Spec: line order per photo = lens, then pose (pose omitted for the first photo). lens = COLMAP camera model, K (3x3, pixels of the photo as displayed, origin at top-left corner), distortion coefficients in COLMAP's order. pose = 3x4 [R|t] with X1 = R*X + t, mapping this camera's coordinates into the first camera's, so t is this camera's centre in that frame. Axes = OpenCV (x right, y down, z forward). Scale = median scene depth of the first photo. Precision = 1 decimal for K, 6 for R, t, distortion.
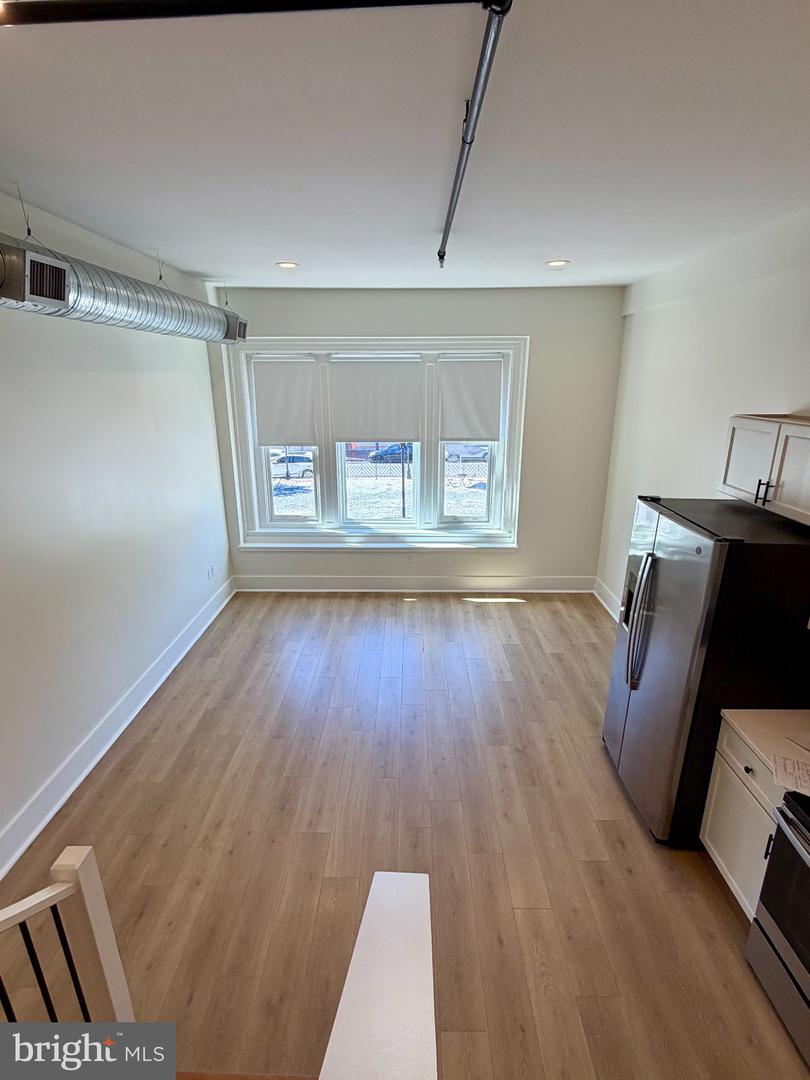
lens RADIAL K [[527.9, 0, 404.6], [0, 527.9, 542.7], [0, 0, 1]] dist [-0.004210, -0.000347]
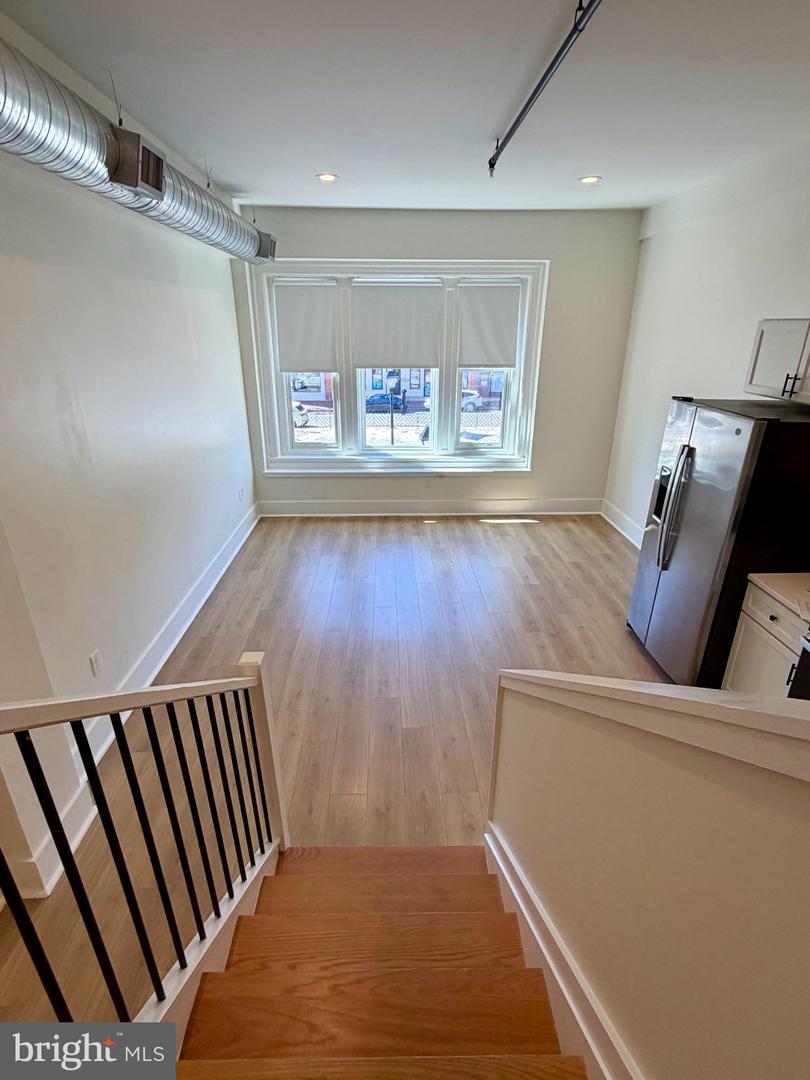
lens RADIAL K [[527.9, 0, 404.2], [0, 527.9, 541.6], [0, 0, 1]] dist [-0.004210, -0.000347]
pose [[0.999087, -0.011669, 0.041093, -0.099689], [0.008245, 0.996554, 0.082530, 0.071133], [-0.041914, -0.082116, 0.995741, -0.057210]]
